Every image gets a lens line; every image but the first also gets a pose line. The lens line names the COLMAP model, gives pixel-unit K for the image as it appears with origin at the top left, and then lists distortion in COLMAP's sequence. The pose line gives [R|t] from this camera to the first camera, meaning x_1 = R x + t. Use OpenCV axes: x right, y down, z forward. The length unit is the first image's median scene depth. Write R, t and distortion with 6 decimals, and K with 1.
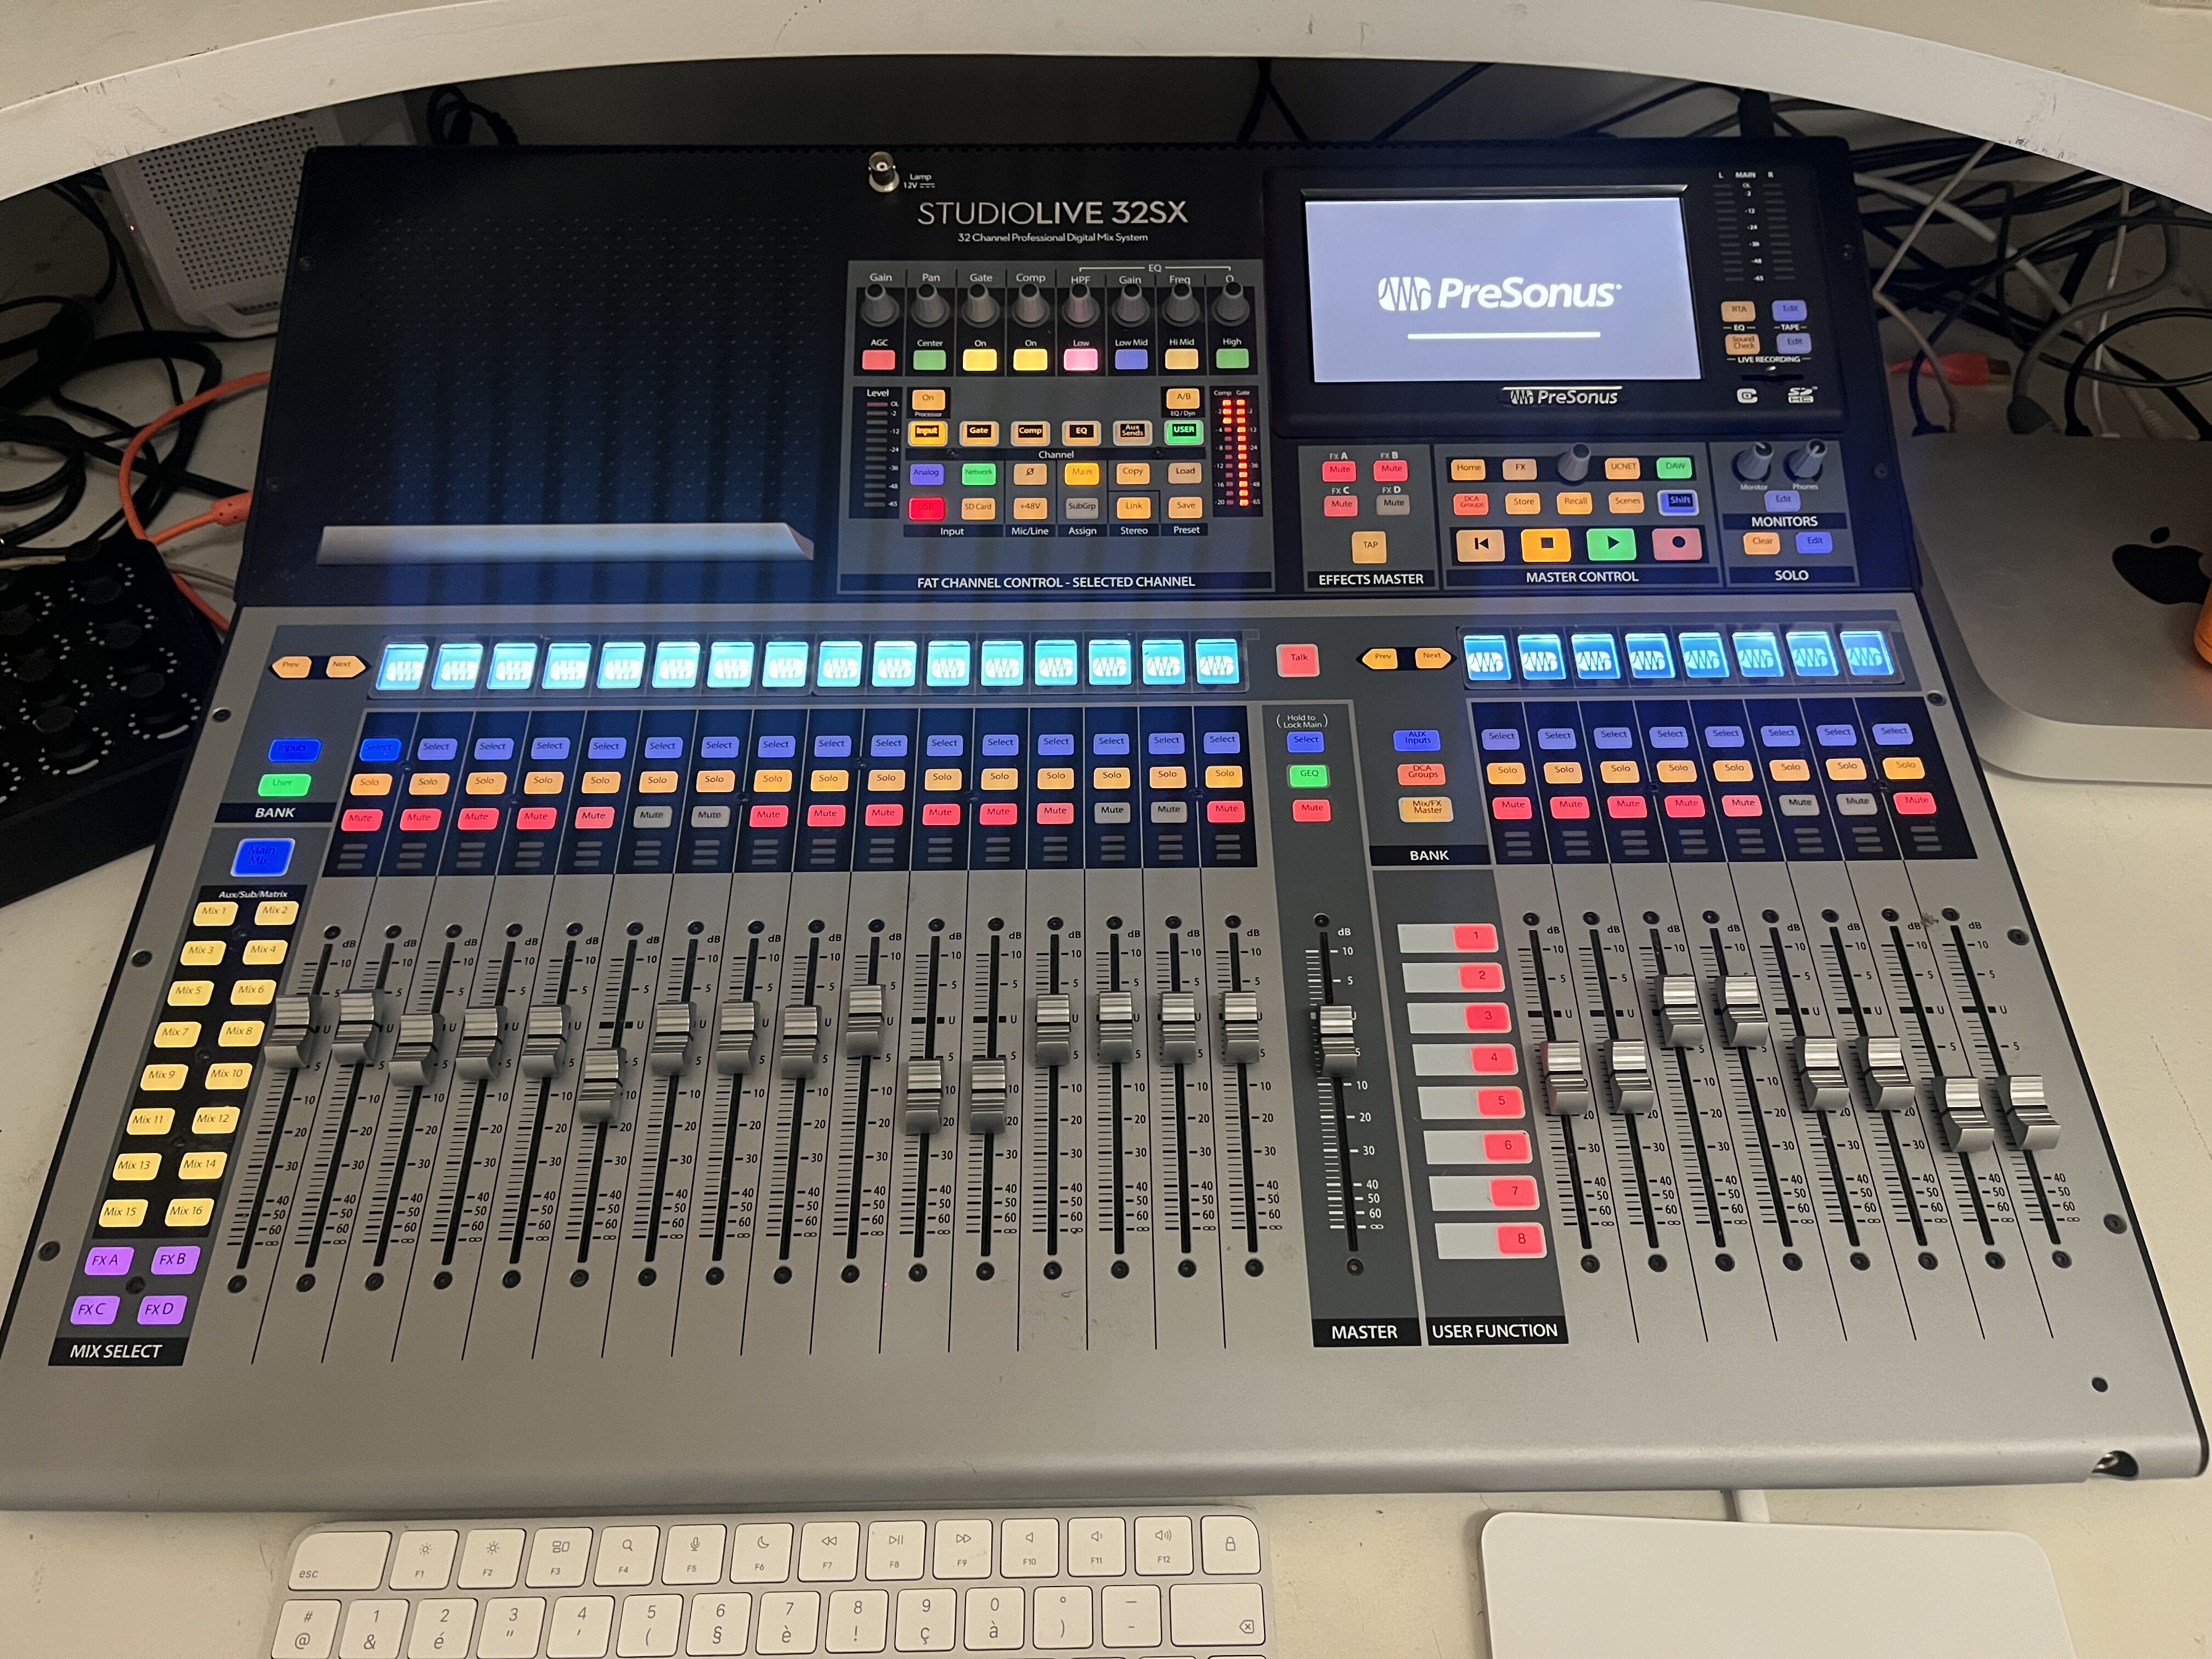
lens RADIAL K [[1687.6, 0, 1095.3], [0, 1687.6, 829.6], [0, 0, 1]] dist [0.036925, -0.077622]
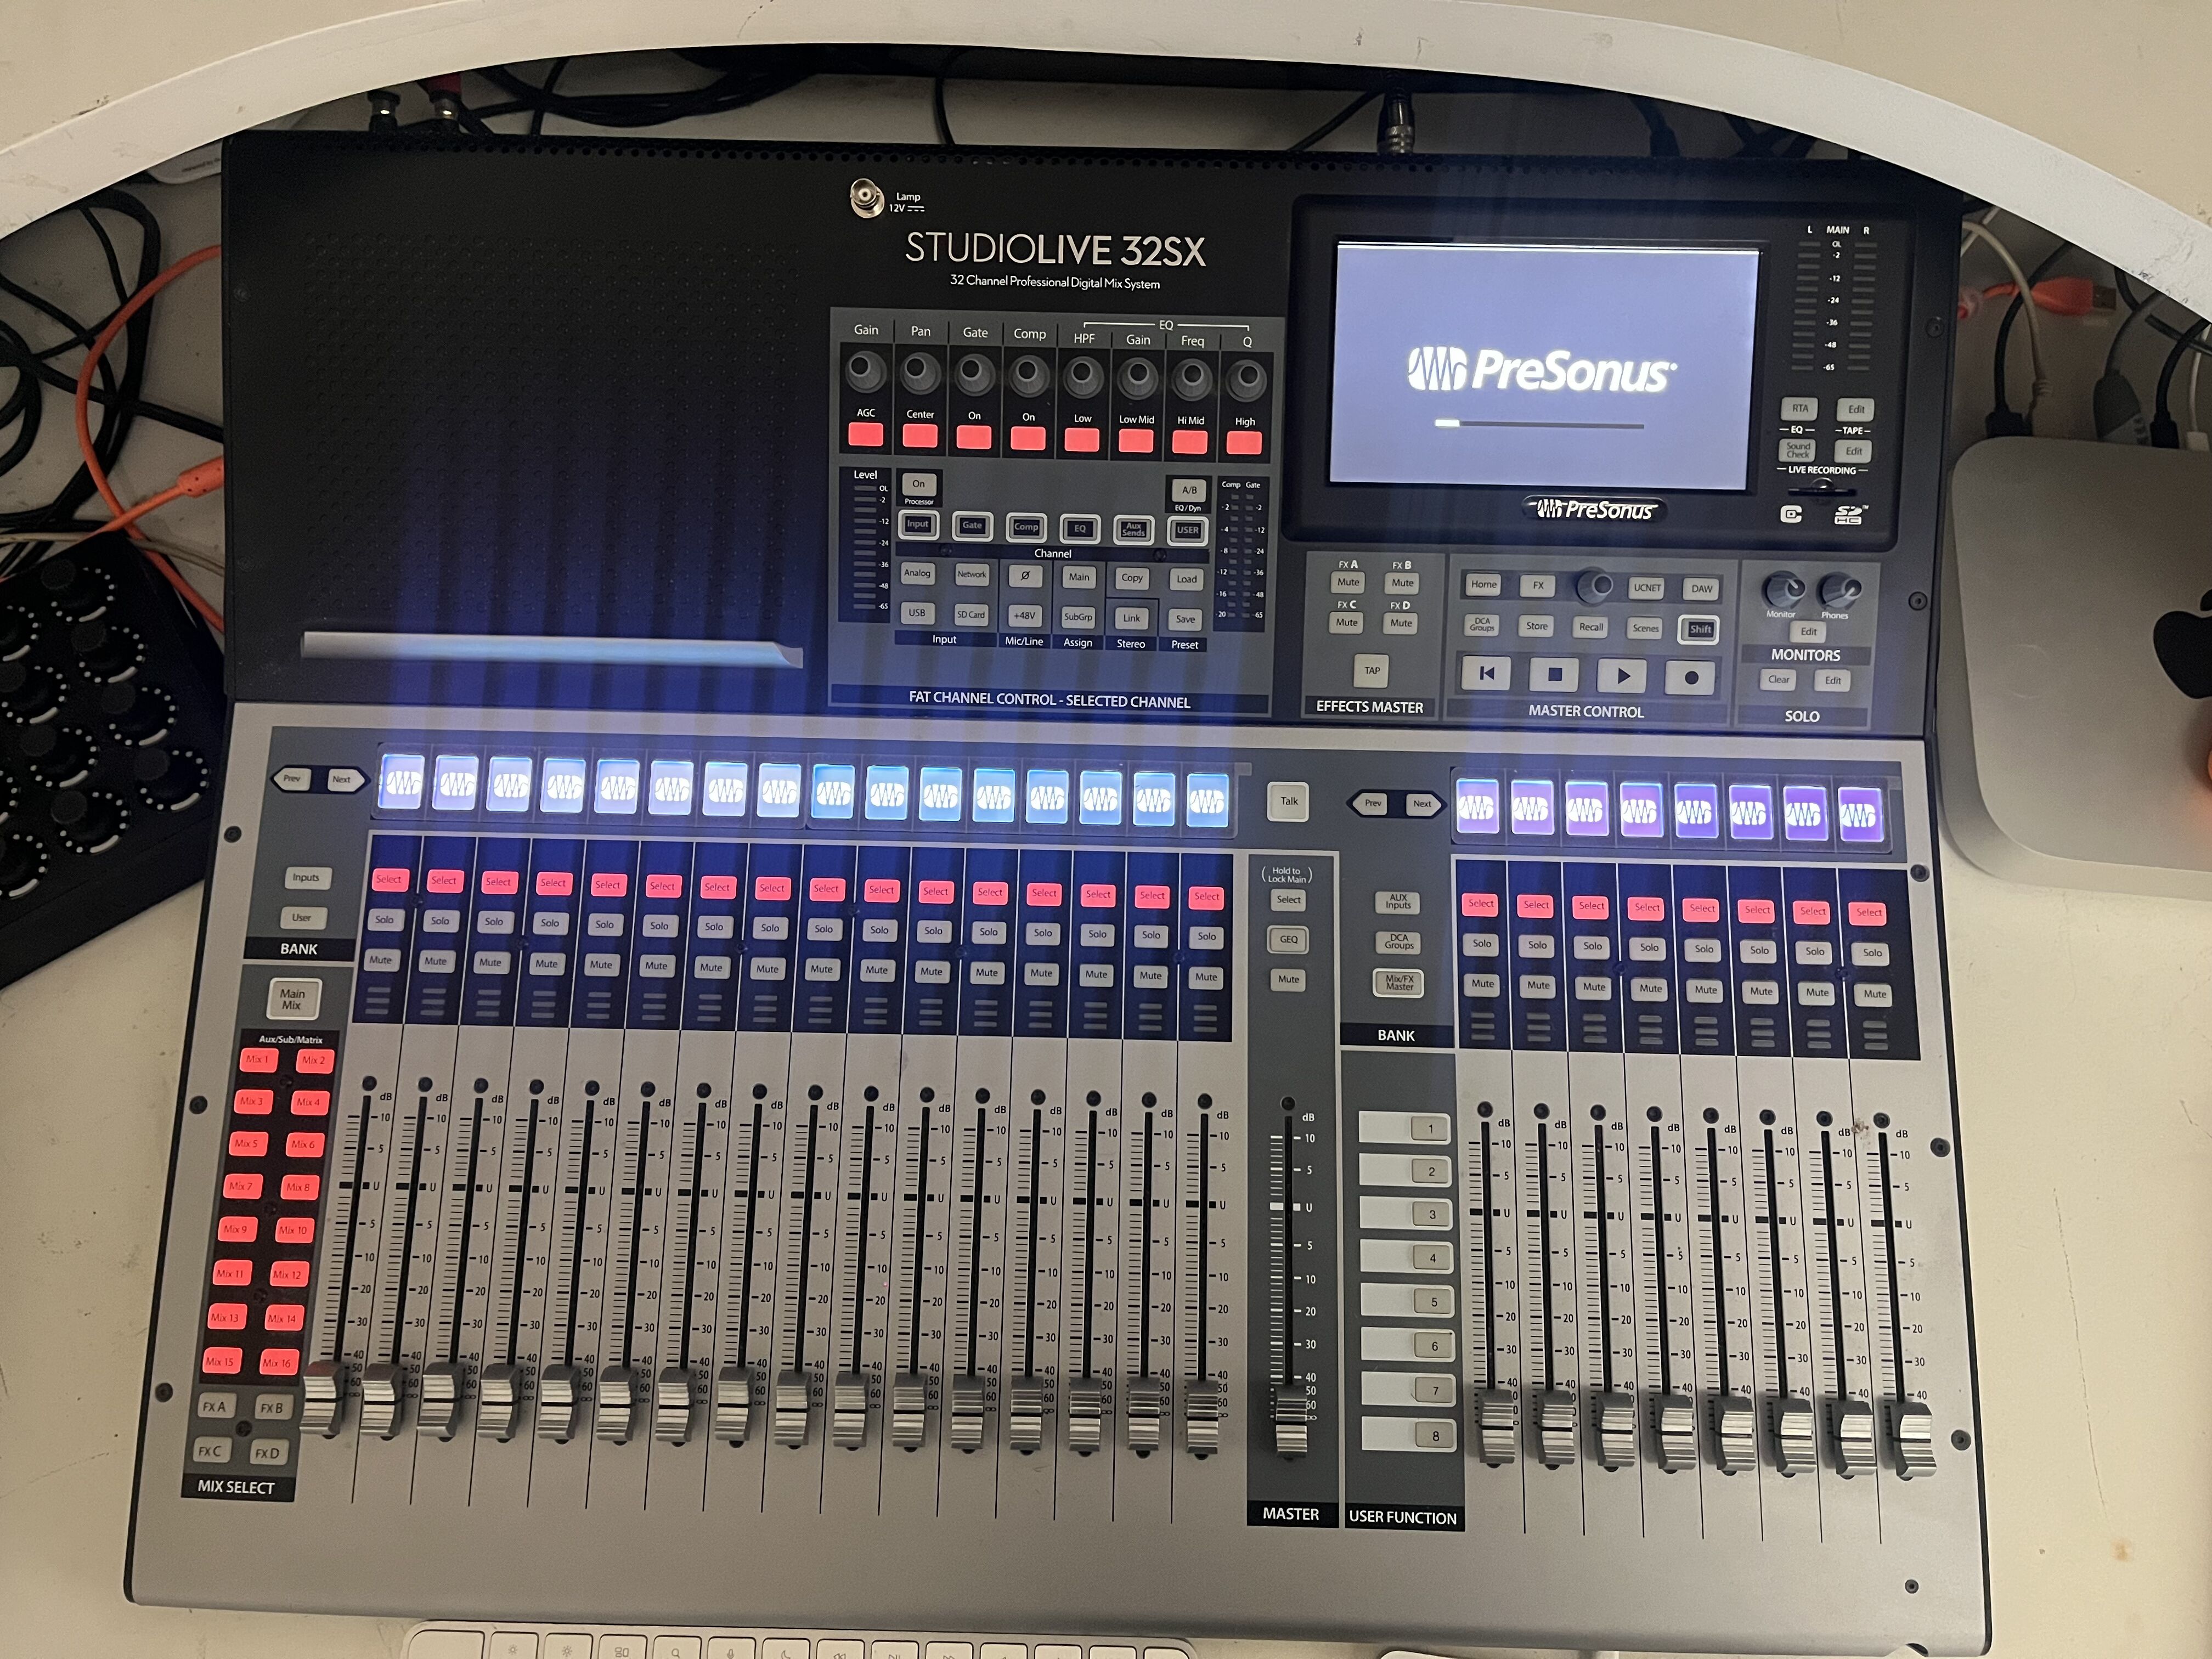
lens RADIAL K [[1667.8, 0, 1086.9], [0, 1667.8, 840.2], [0, 0, 1]] dist [0.035066, -0.067788]
pose [[0.999389, 0.031297, -0.015556, 0.016039], [-0.023629, 0.933003, 0.359093, -0.415817], [0.025752, -0.358506, 0.933172, 0.062605]]
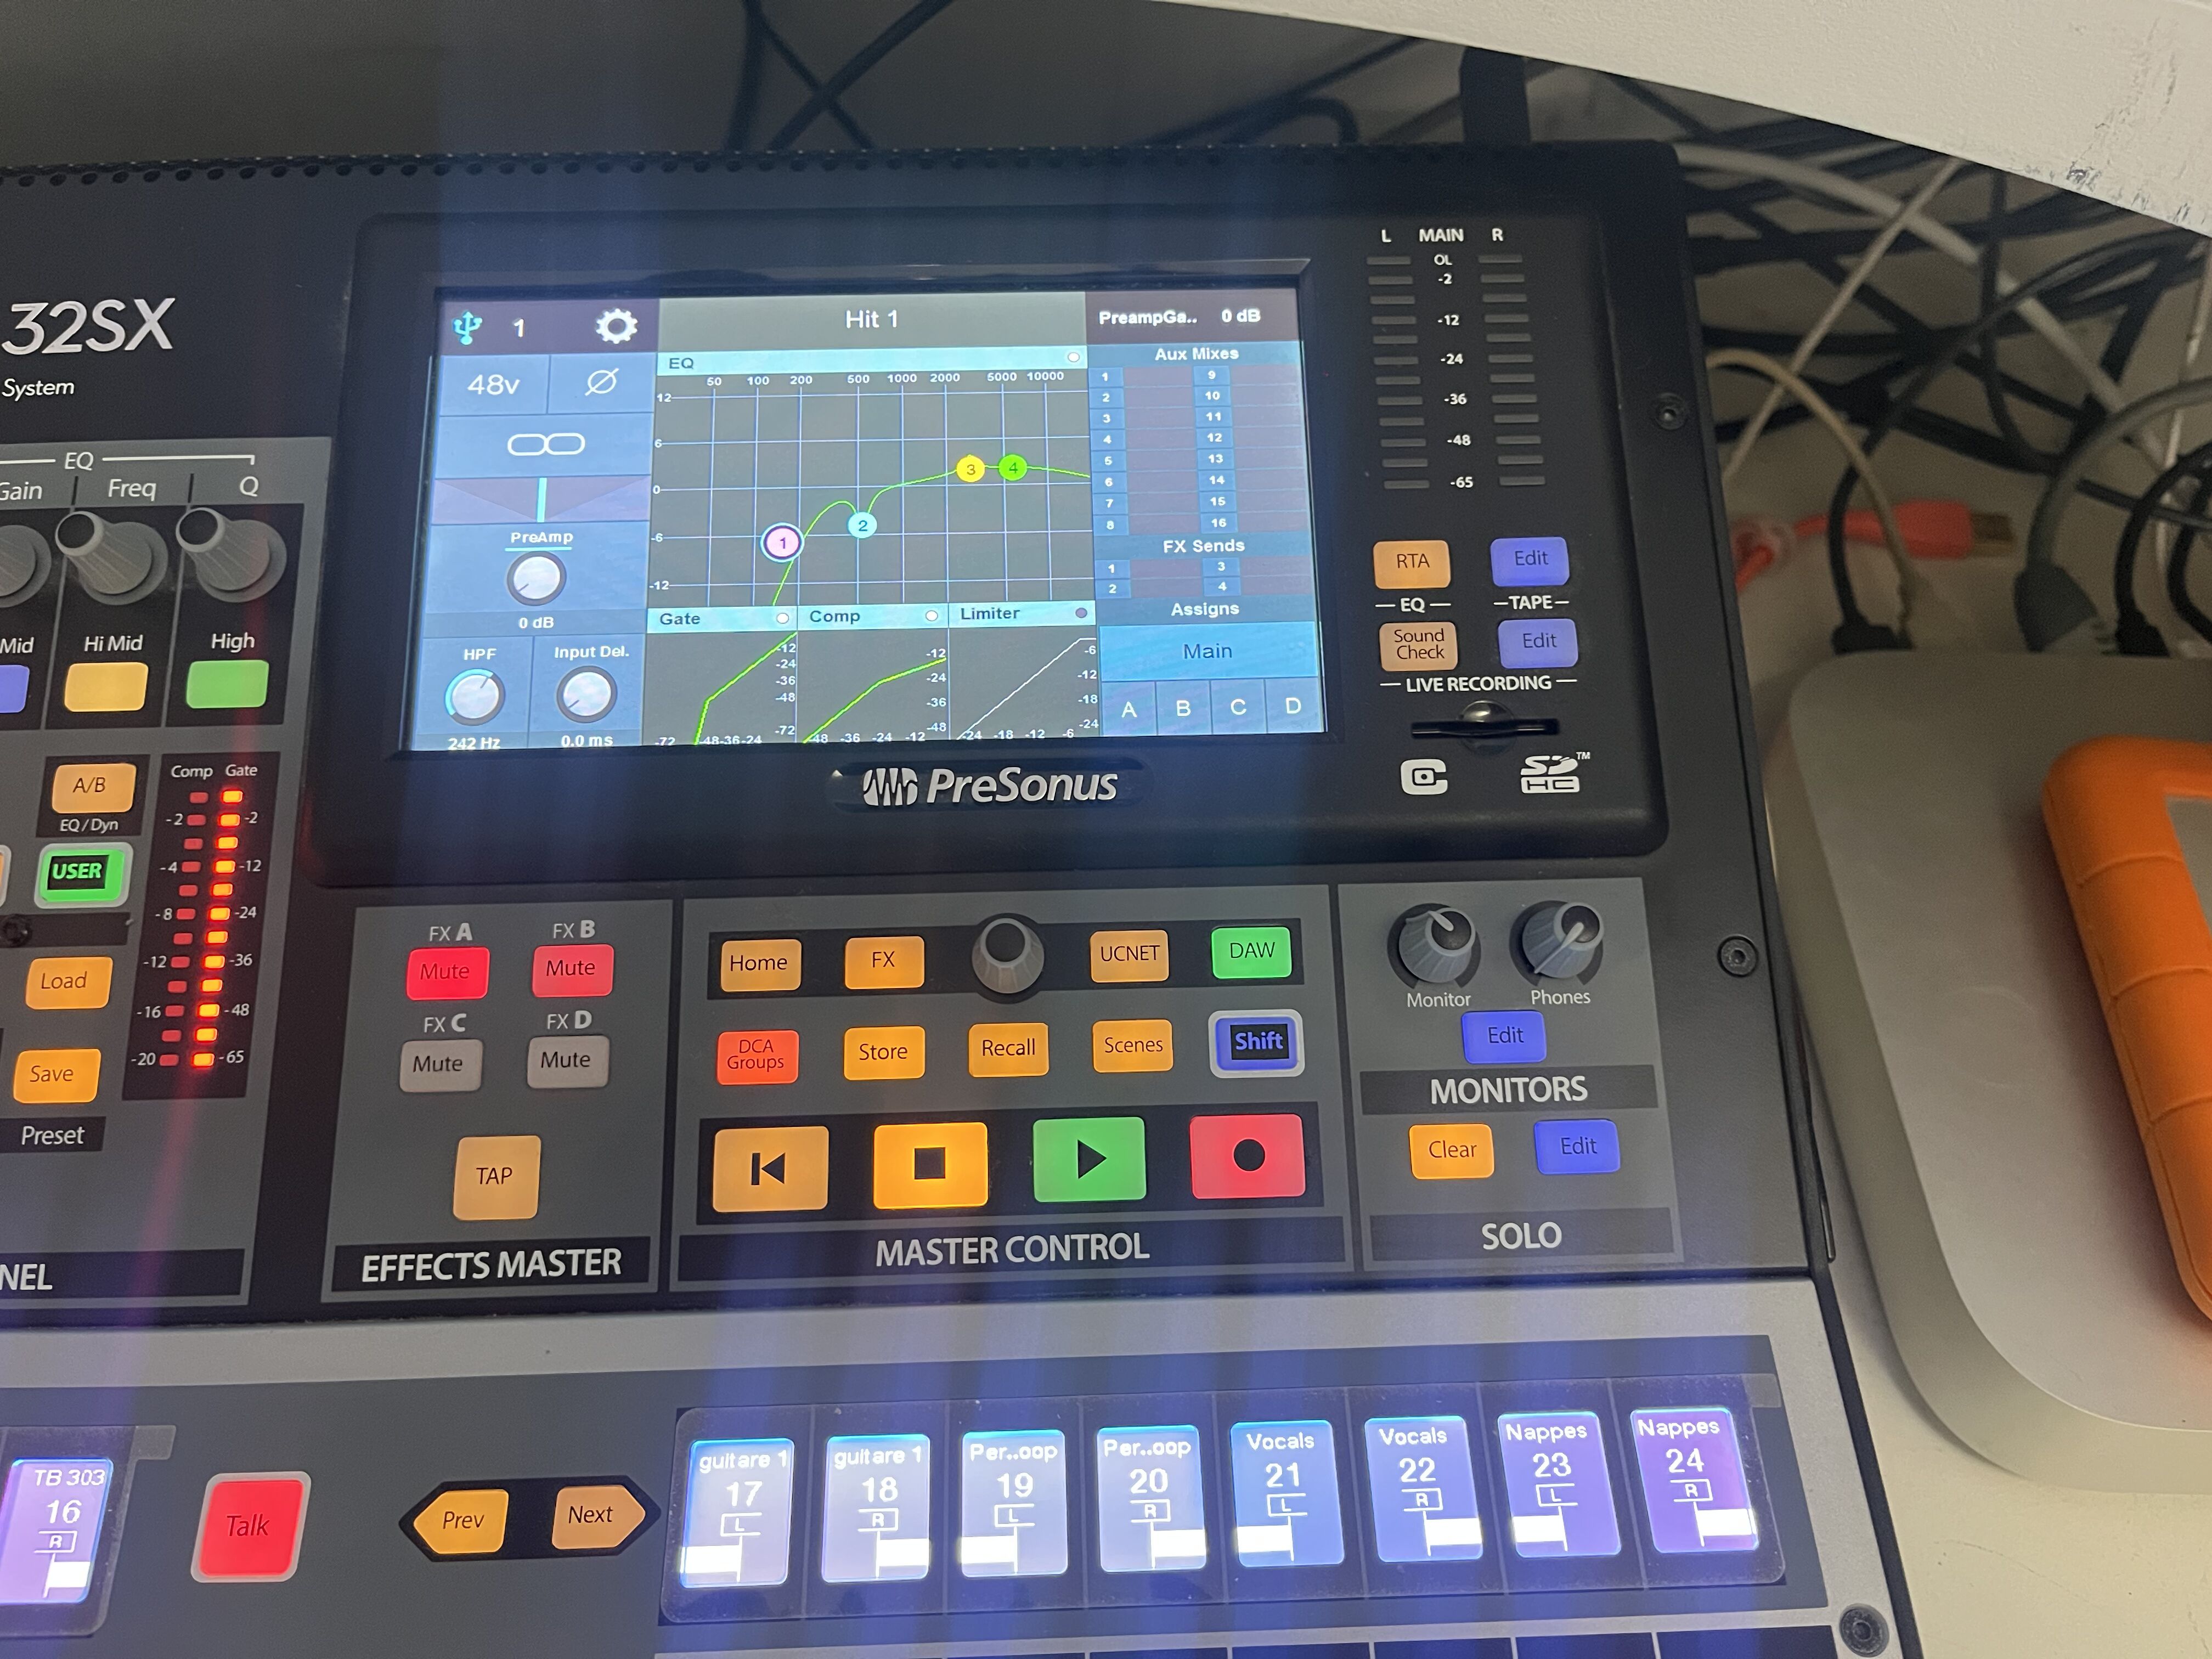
lens RADIAL K [[1757.1, 0, 1106.0], [0, 1757.1, 829.5], [0, 0, 1]] dist [0.002203, -0.005881]
pose [[0.999508, -0.015202, 0.027426, 0.296977], [0.014627, 0.999671, 0.021051, -0.256235], [-0.027737, -0.020639, 0.999402, 0.572794]]
